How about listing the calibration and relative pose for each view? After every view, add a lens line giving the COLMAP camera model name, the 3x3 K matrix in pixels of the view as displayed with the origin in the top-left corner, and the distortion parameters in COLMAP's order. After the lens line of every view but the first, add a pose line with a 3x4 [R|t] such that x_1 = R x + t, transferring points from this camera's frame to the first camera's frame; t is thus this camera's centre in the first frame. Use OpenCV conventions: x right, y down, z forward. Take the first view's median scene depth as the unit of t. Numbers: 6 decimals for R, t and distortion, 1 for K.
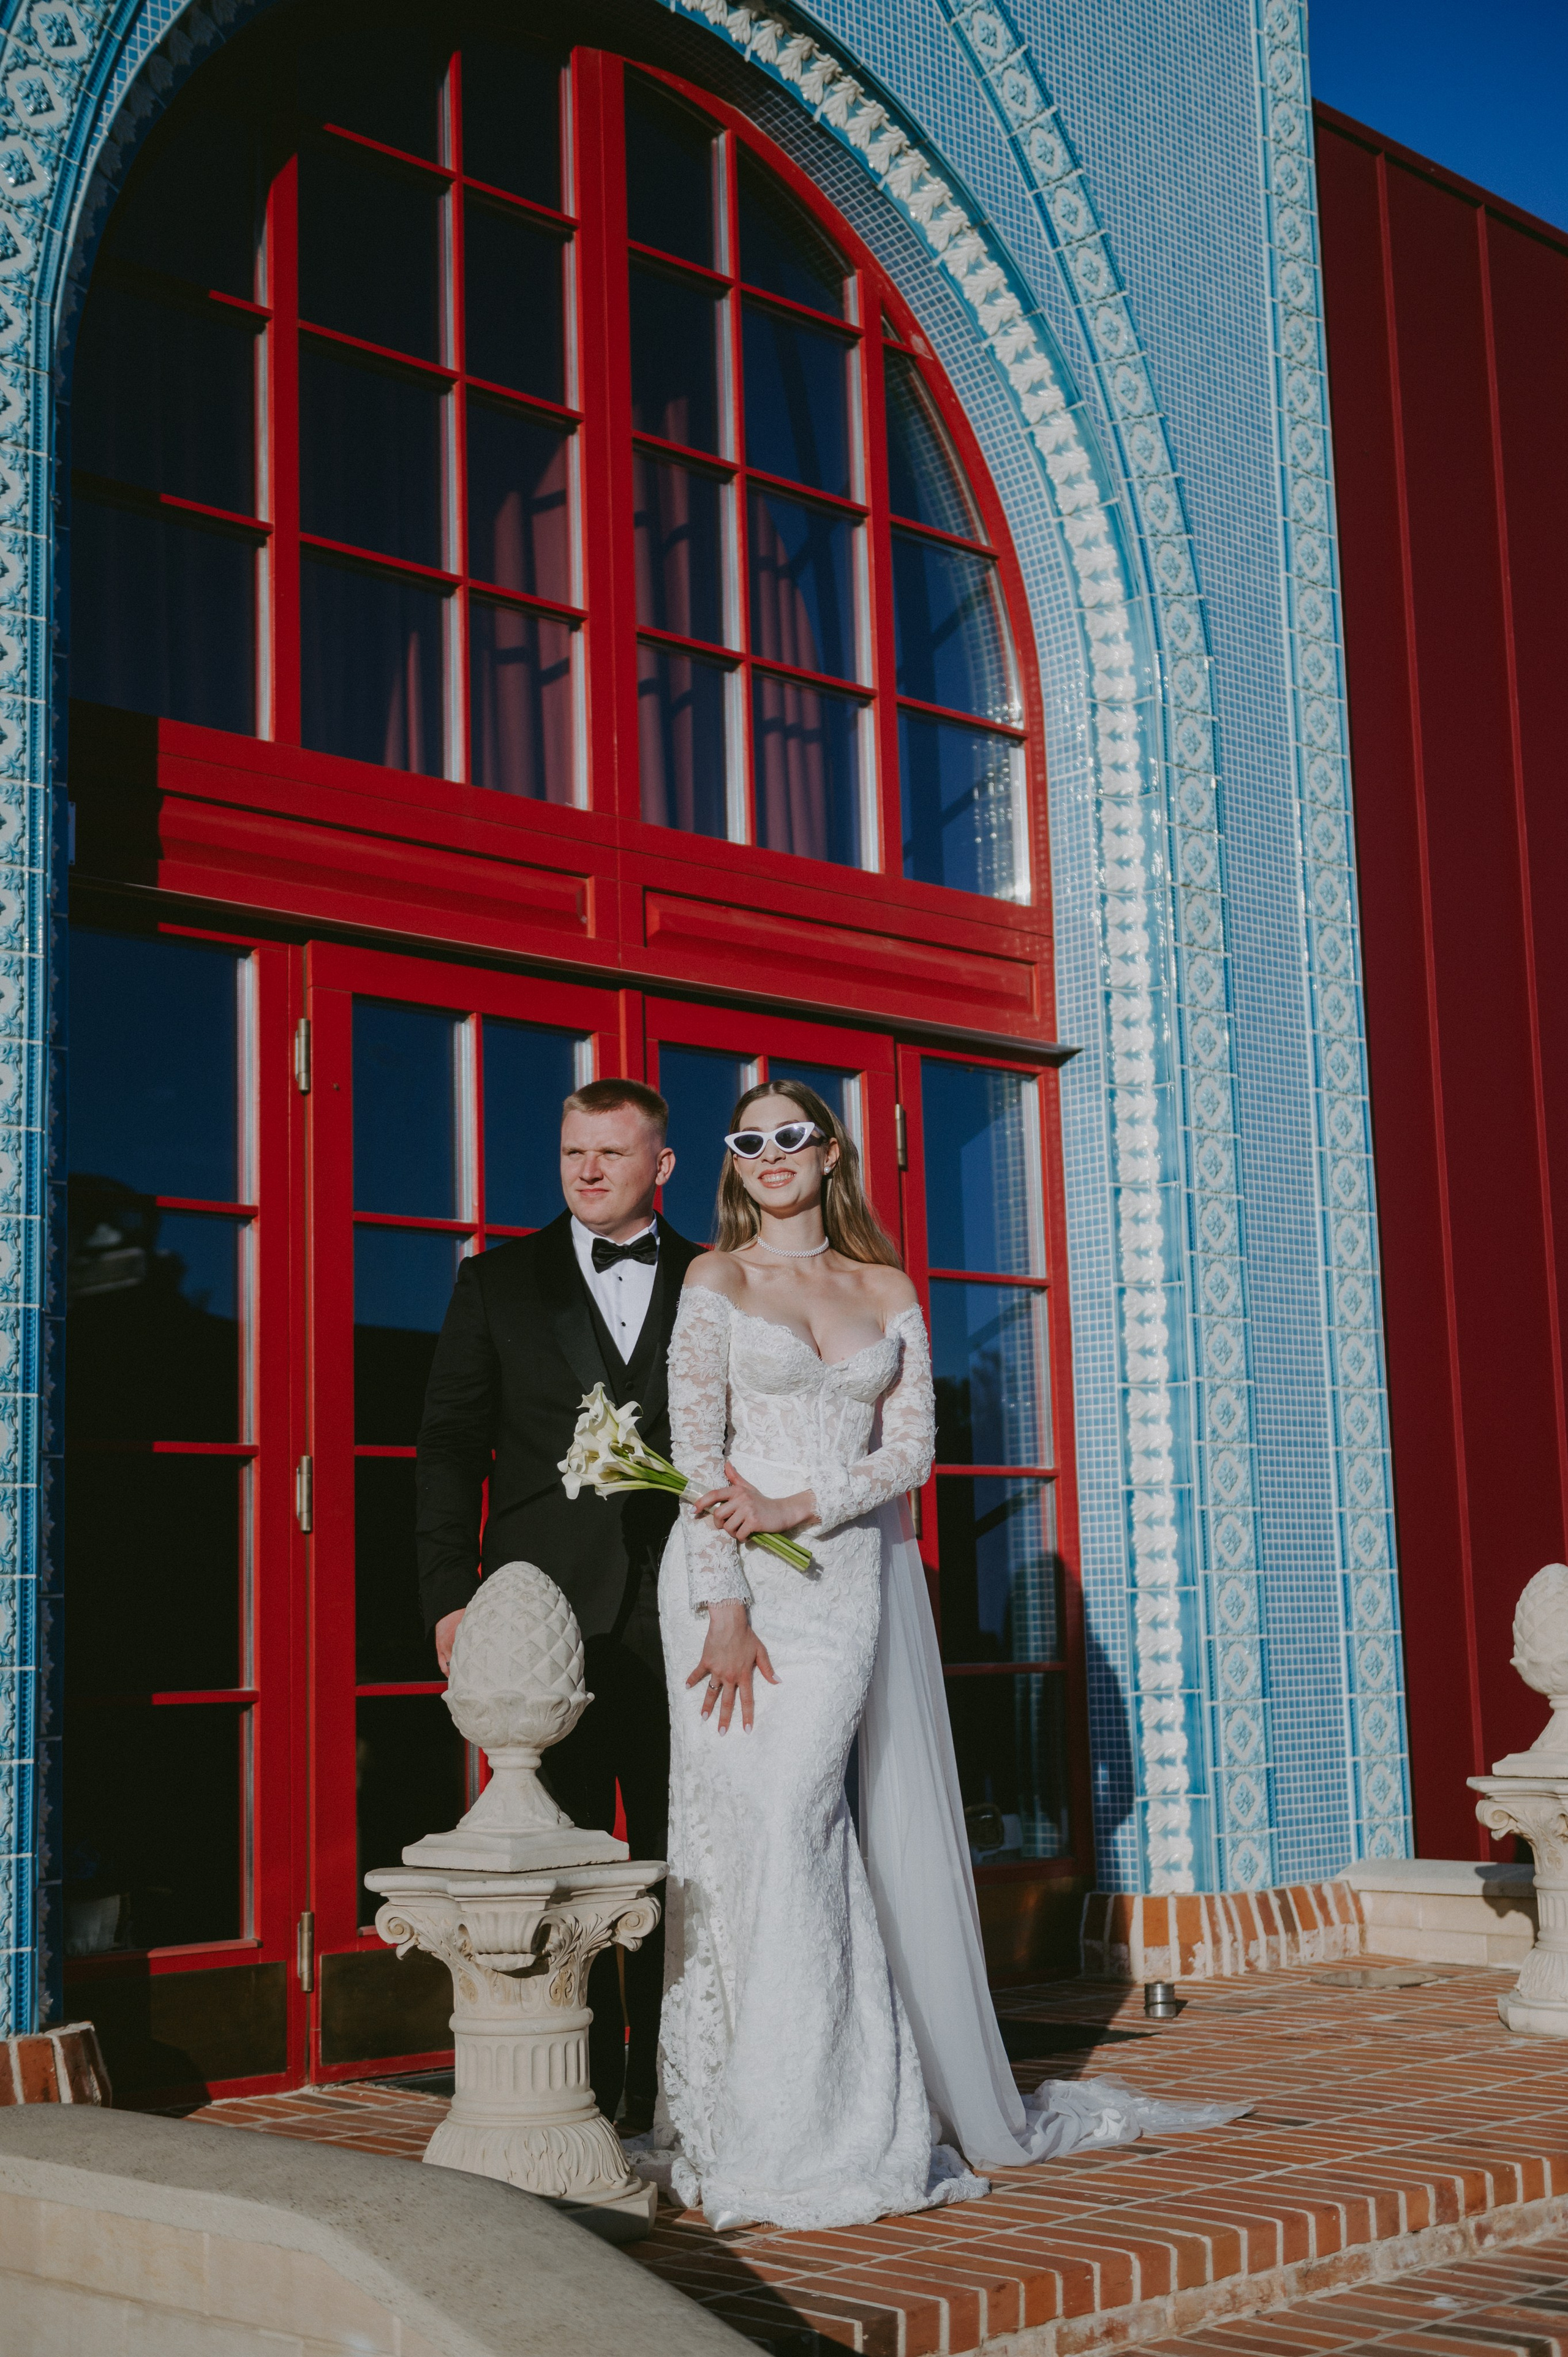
lens RADIAL K [[3051.5, 0, 761.8], [0, 3051.5, 1141.7], [0, 0, 1]] dist [-0.002191, 0.044675]
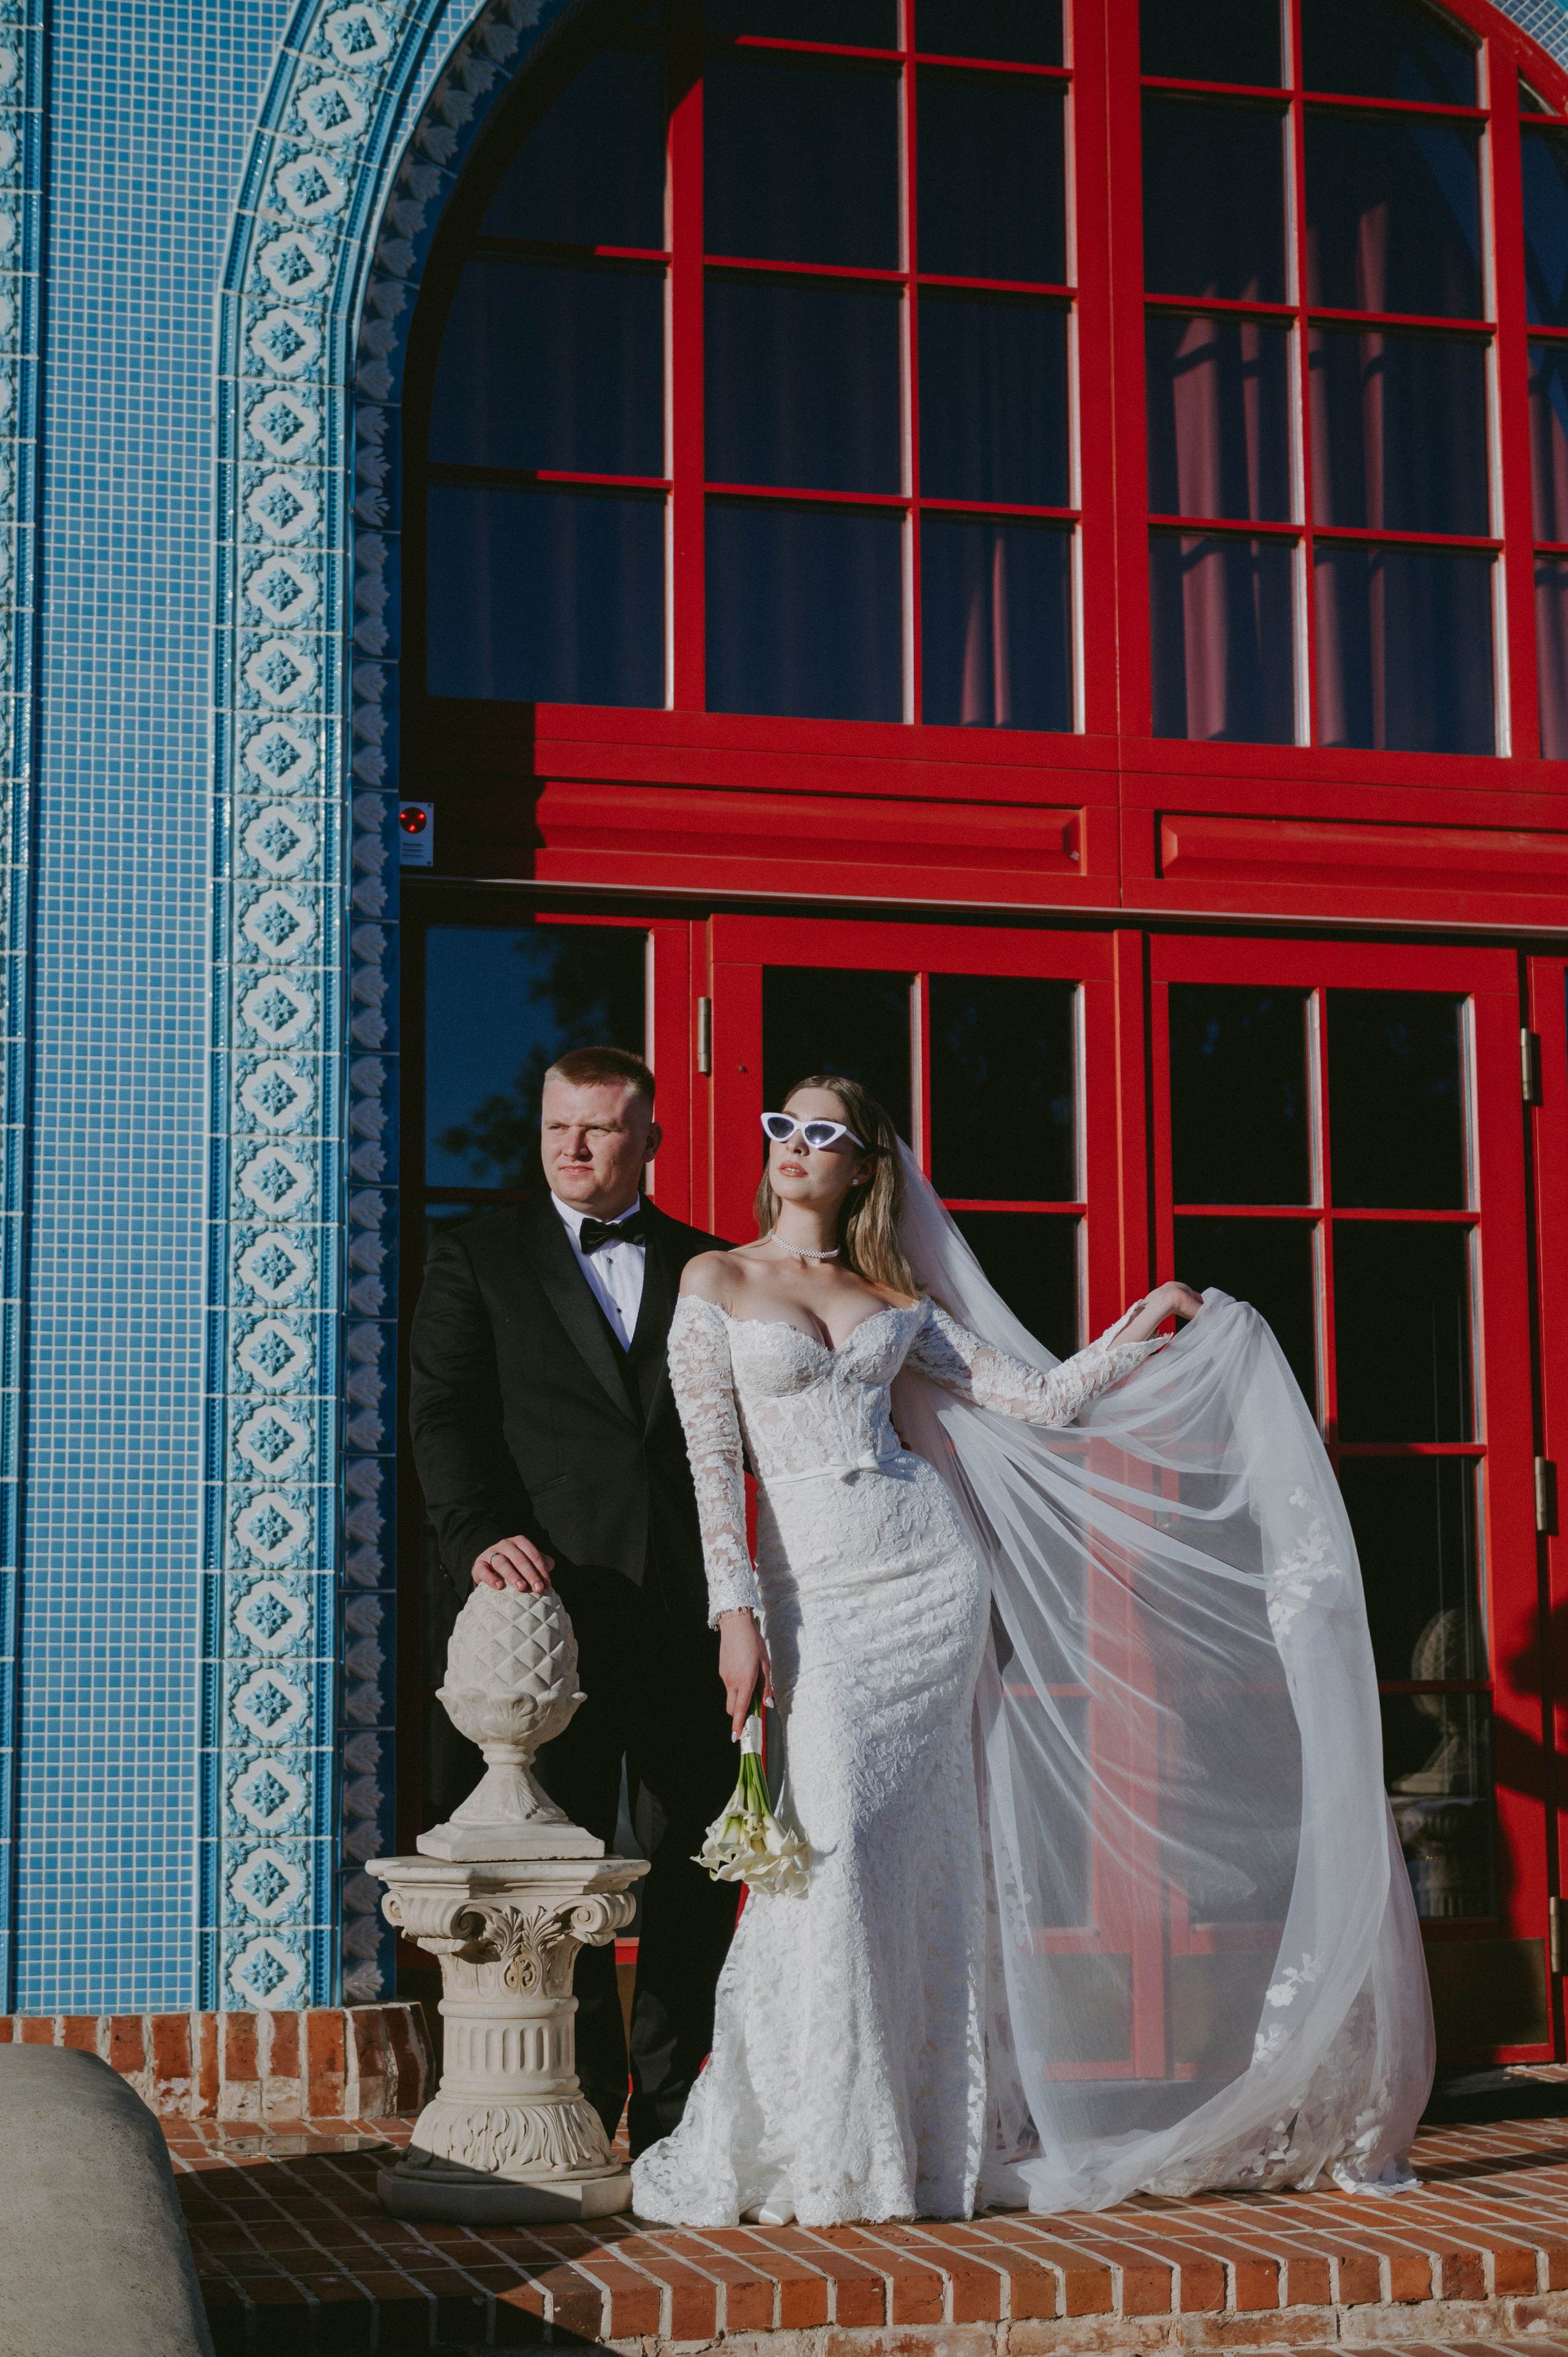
lens RADIAL K [[3849.1, 0, 784.0], [0, 3849.1, 1178.5], [0, 0, 1]] dist [0.018166, -0.046707]
pose [[0.877037, -0.040588, -0.478706, 0.363870], [0.060982, 0.997770, 0.027128, -0.011725], [0.476538, -0.052984, 0.877556, -0.046656]]
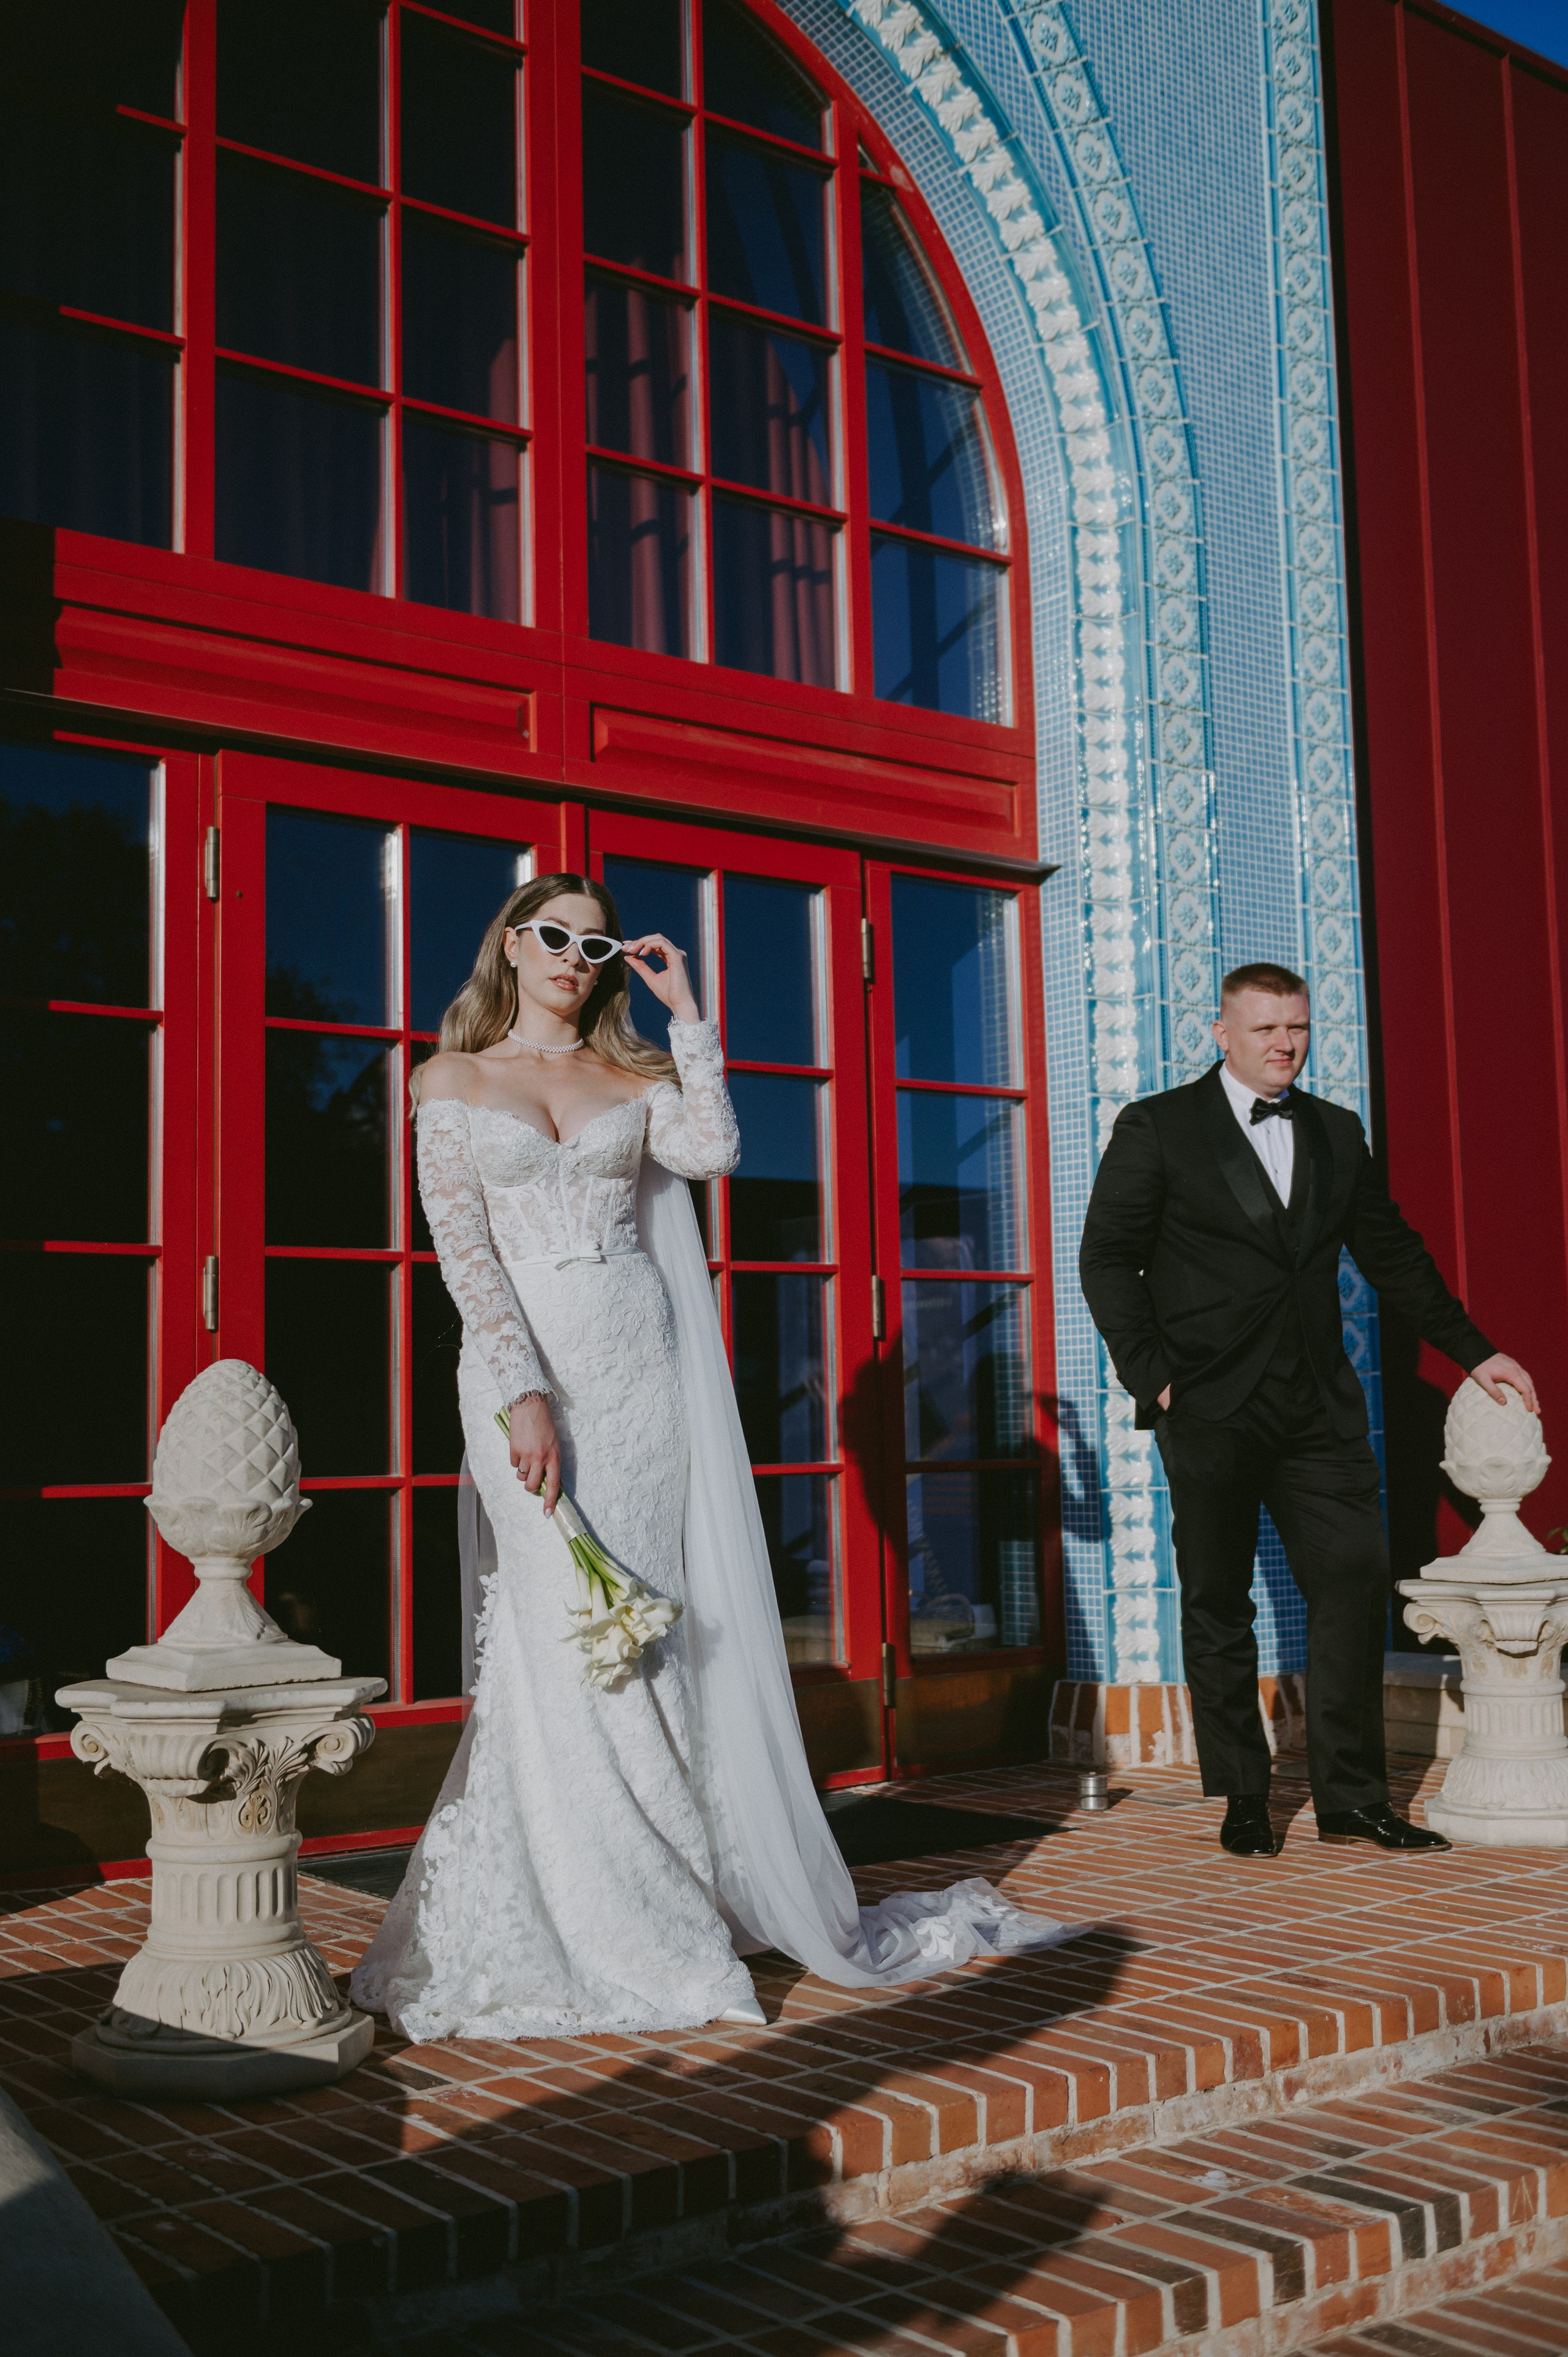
lens RADIAL K [[2497.7, 0, 756.4], [0, 2497.7, 1159.9], [0, 0, 1]] dist [-0.017616, 0.009824]
pose [[0.993982, -0.004570, -0.109451, 0.096407], [0.010655, 0.998425, 0.055079, 0.021320], [0.109027, -0.055914, 0.992465, 0.153888]]
